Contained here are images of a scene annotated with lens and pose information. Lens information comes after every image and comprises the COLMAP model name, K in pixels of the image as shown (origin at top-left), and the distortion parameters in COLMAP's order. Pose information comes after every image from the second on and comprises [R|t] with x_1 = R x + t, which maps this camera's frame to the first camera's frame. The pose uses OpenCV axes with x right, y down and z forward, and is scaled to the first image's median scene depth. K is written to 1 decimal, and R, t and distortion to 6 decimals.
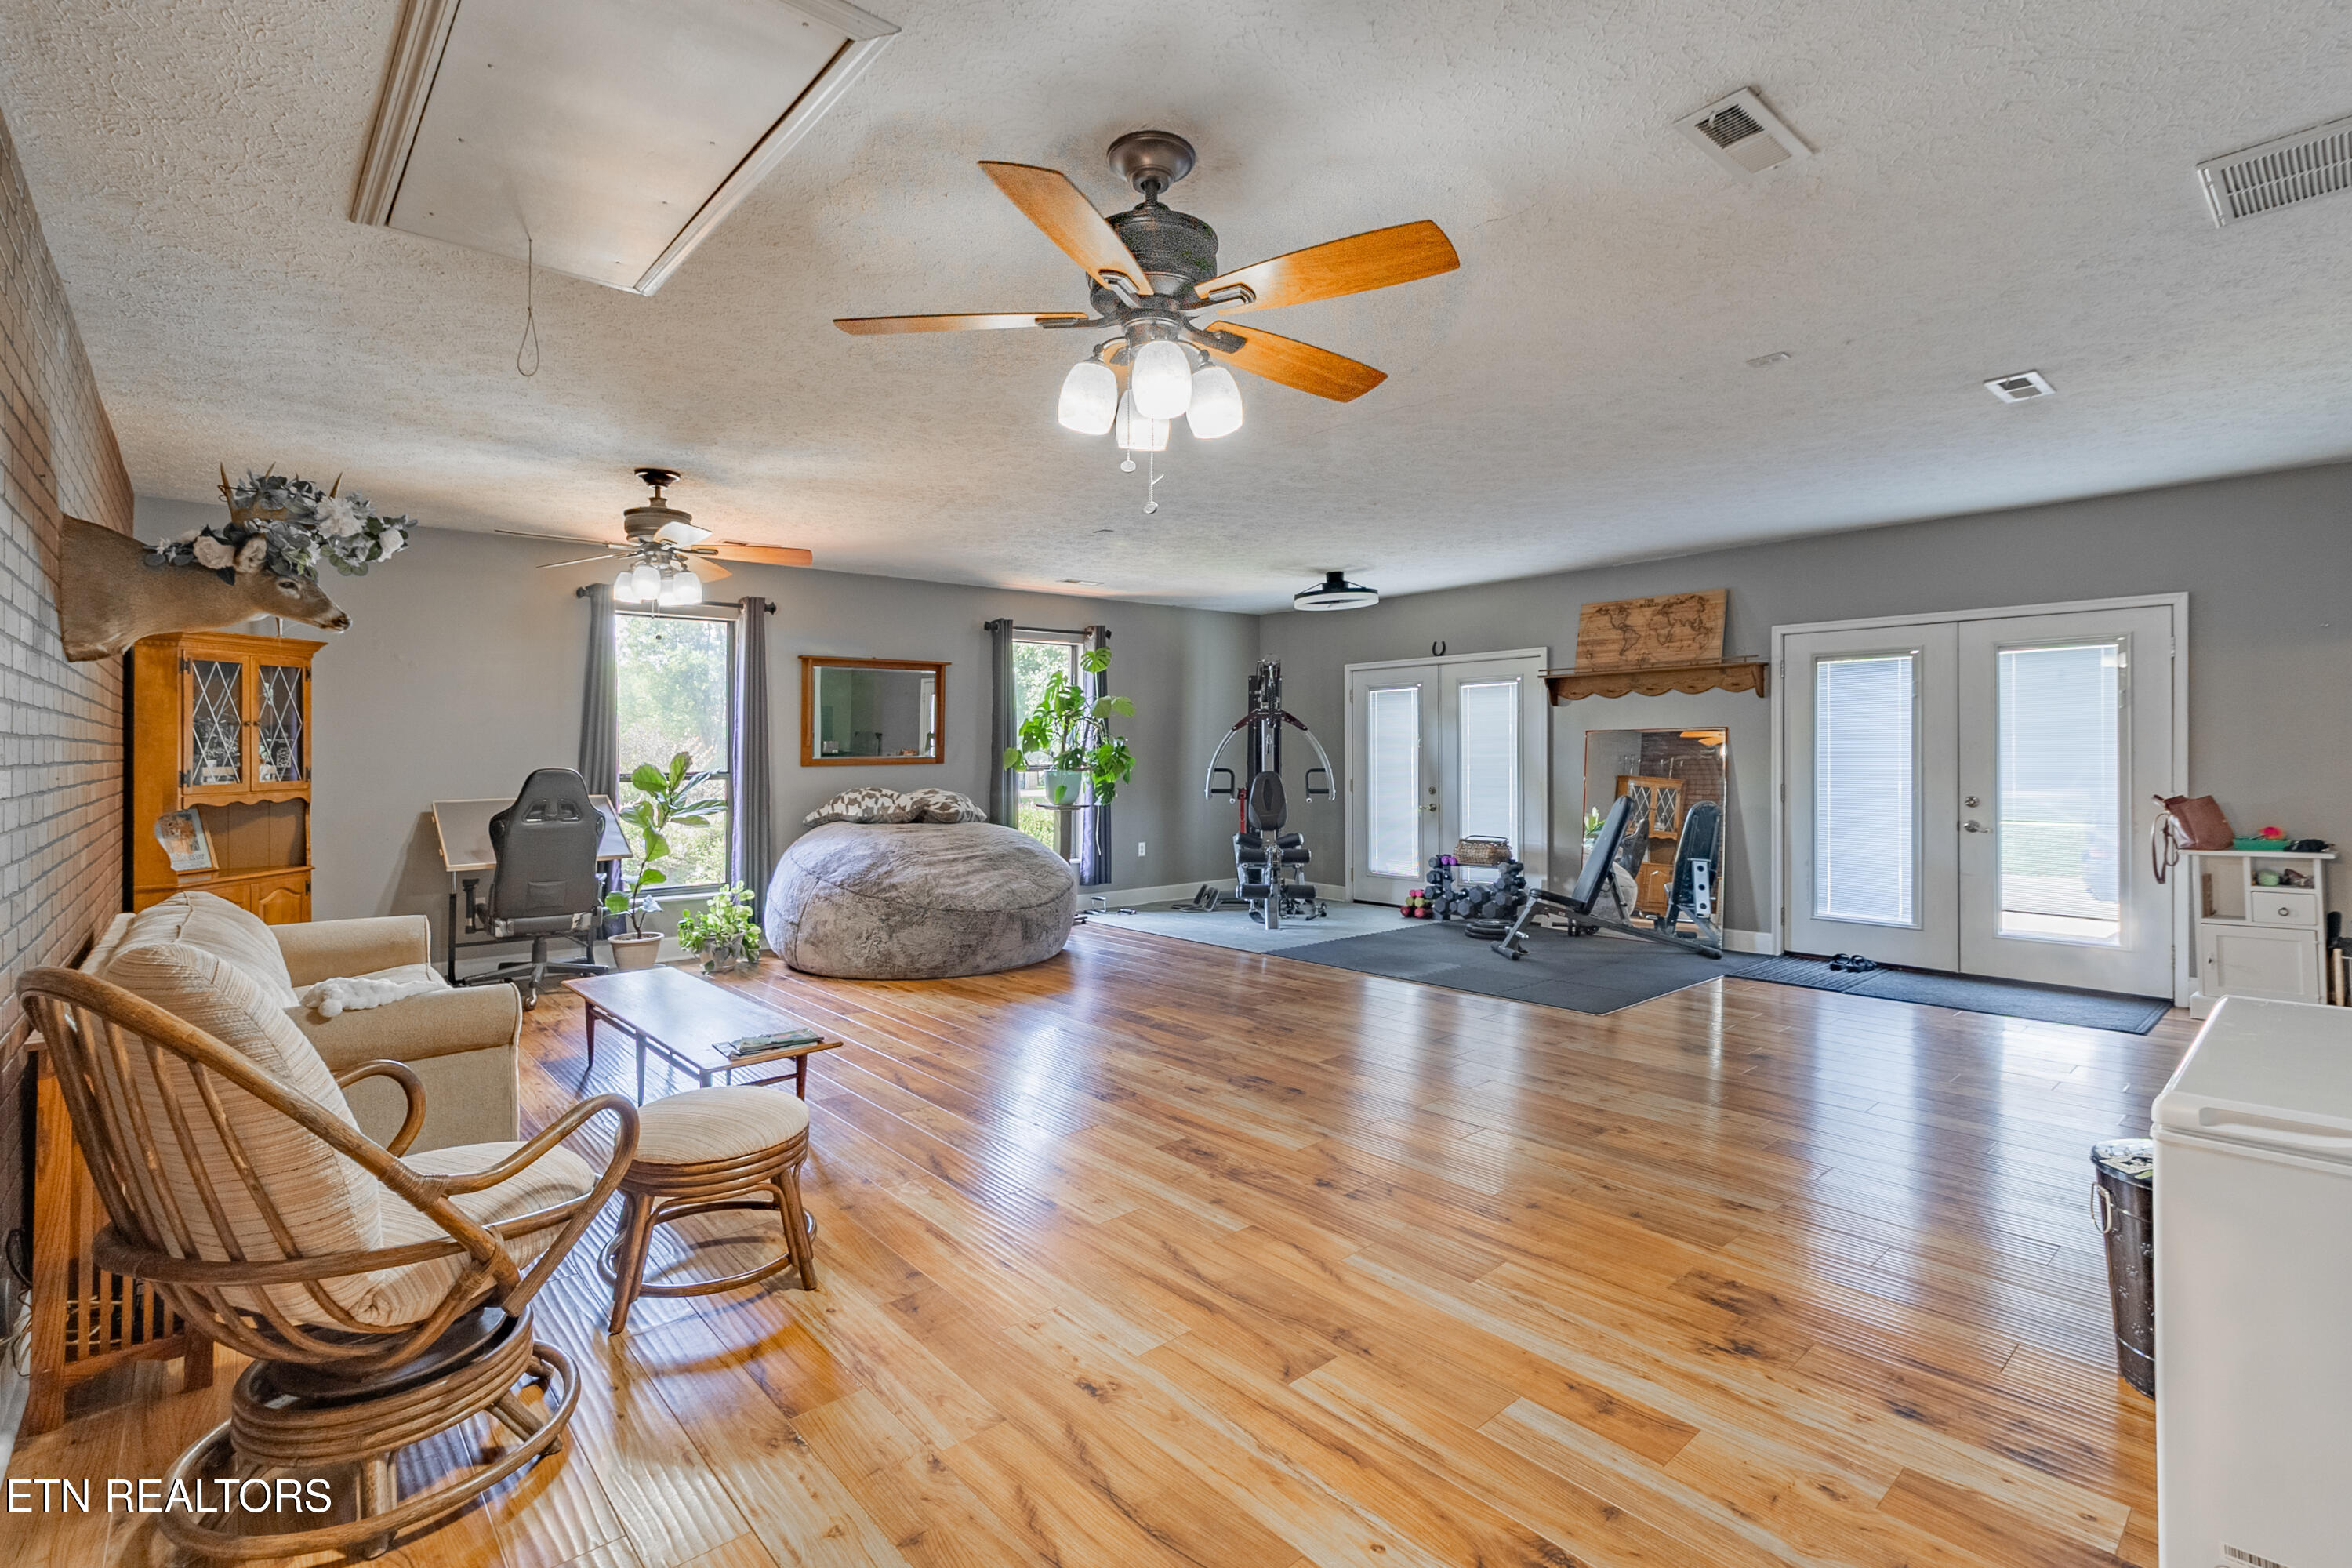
lens RADIAL K [[1091.6, 0, 1184.4], [0, 1091.6, 748.2], [0, 0, 1]] dist [0.000146, 0.000447]
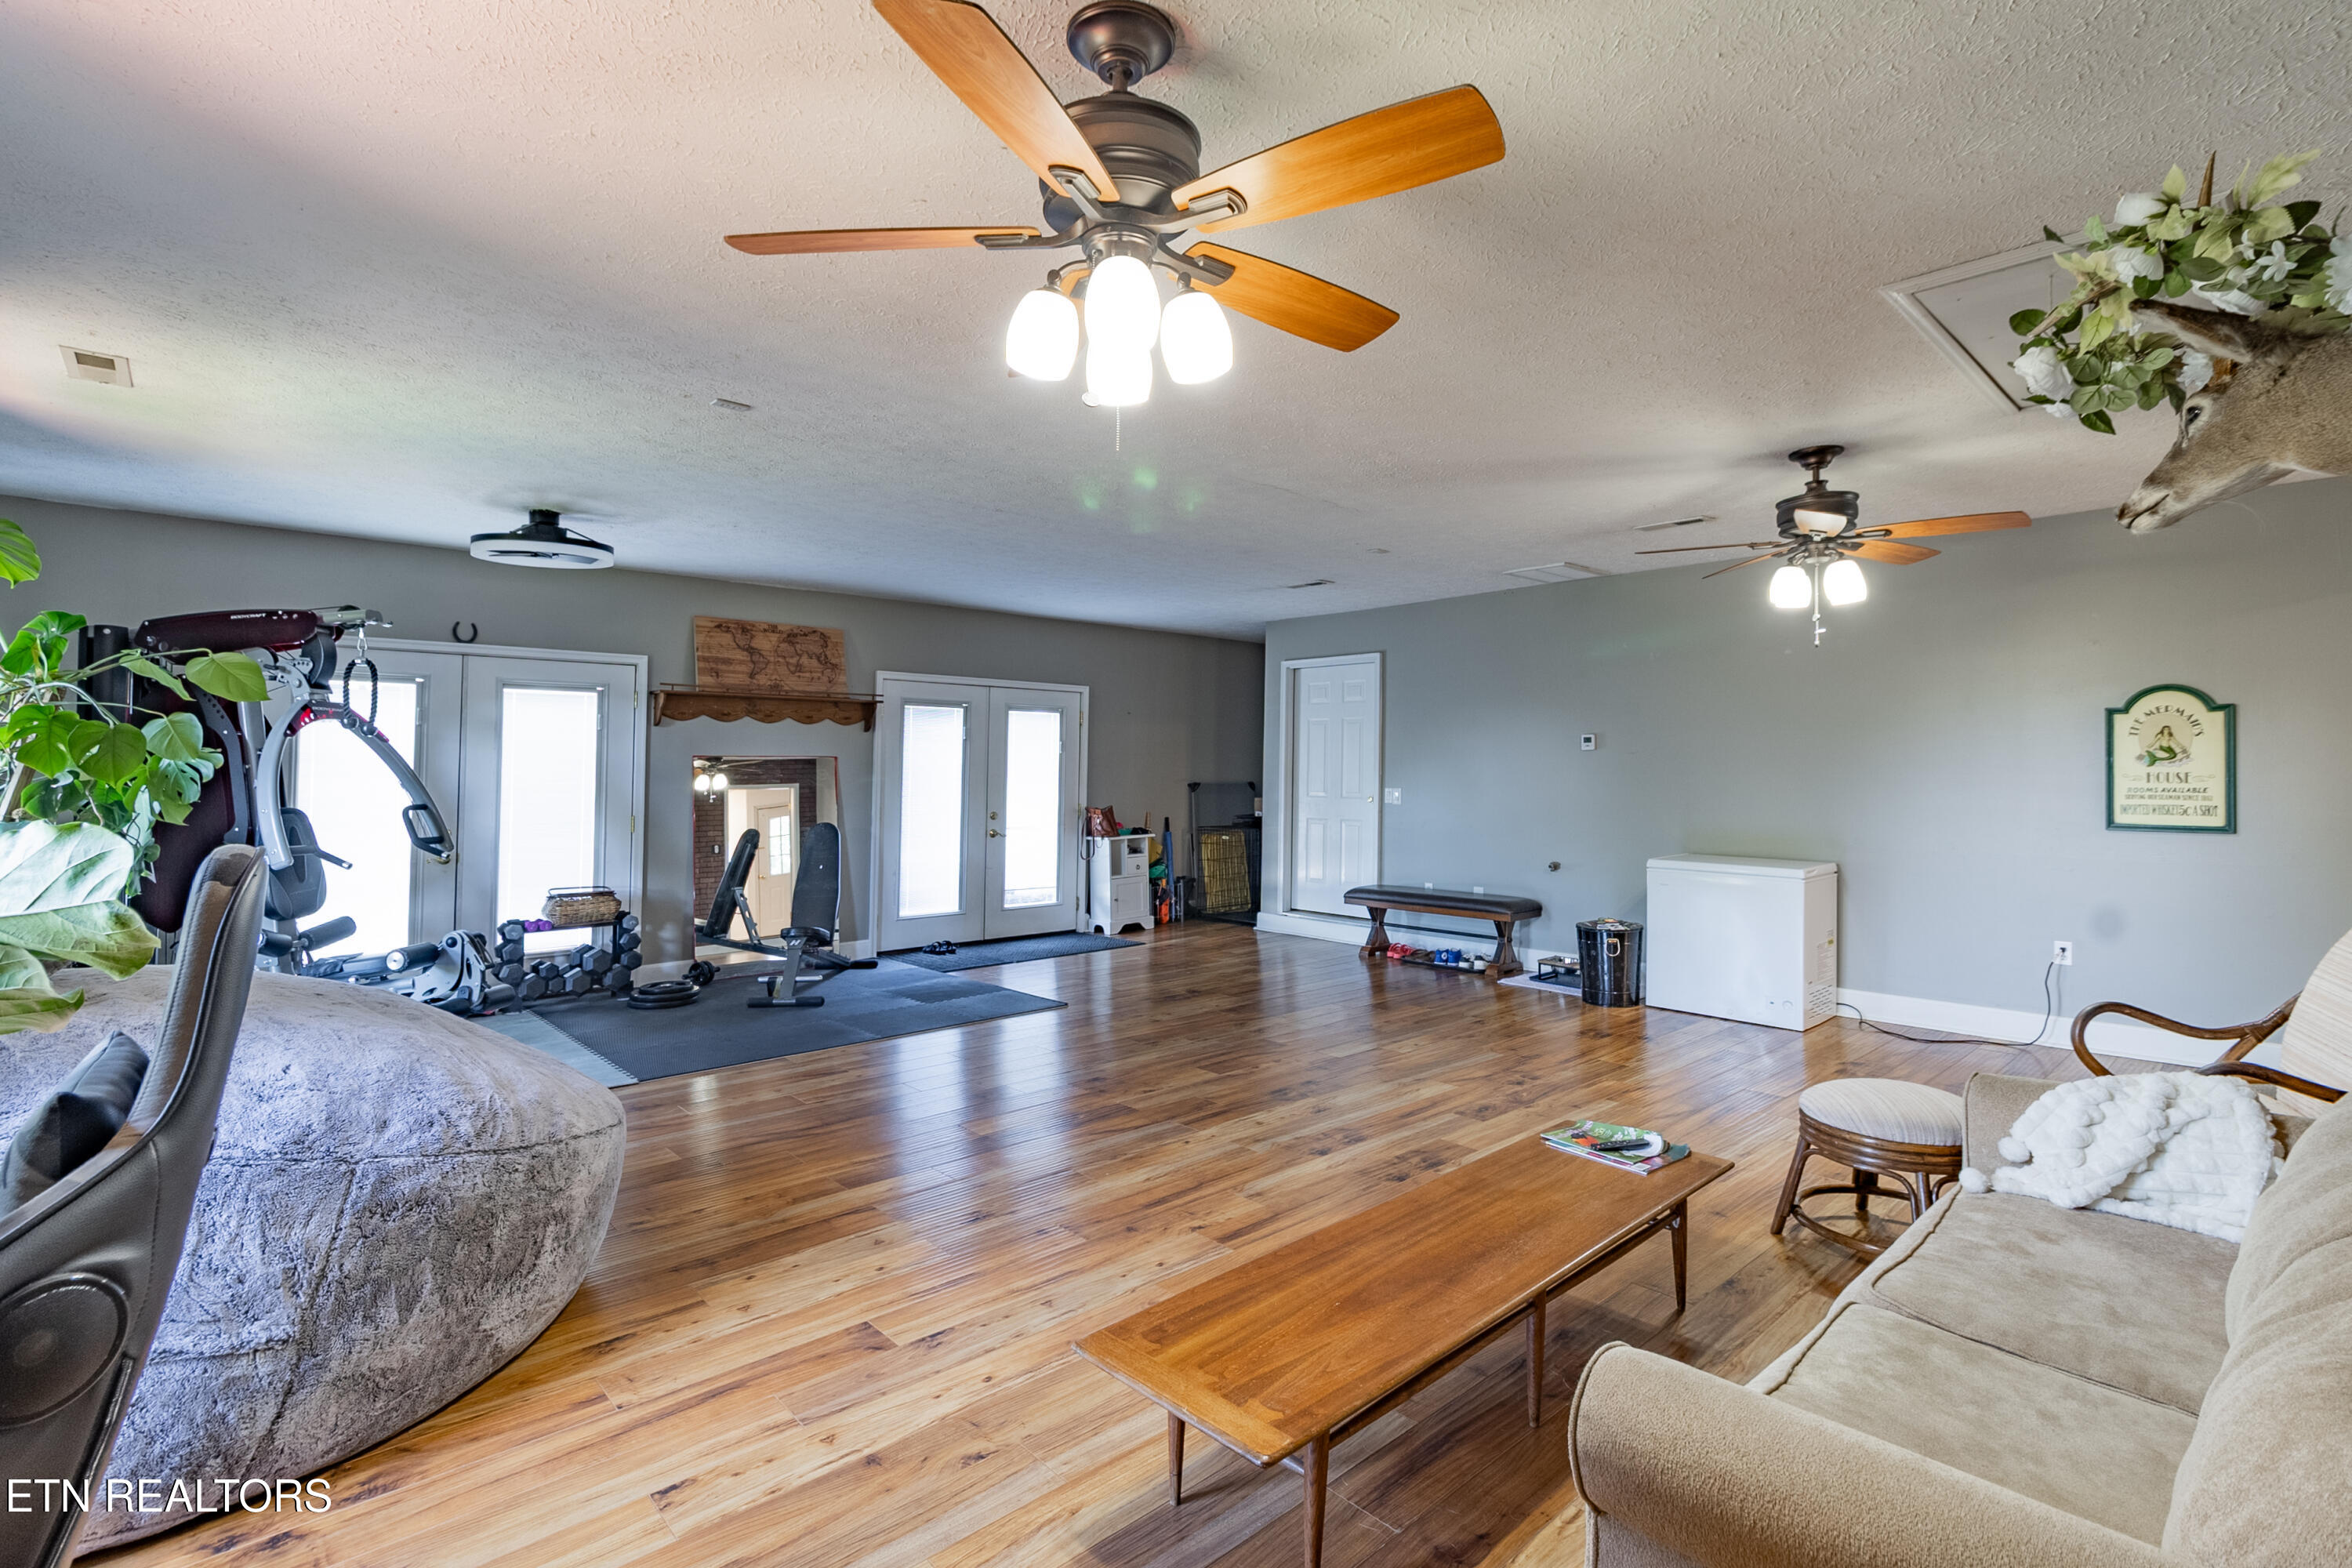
lens RADIAL K [[1091.6, 0, 1184.4], [0, 1091.6, 748.2], [0, 0, 1]] dist [0.000146, 0.000447]
pose [[-0.026679, 0.034479, 0.999049, -0.602287], [-0.000881, 0.999404, -0.034515, 0.009257], [-0.999644, -0.001801, -0.026633, 0.693658]]
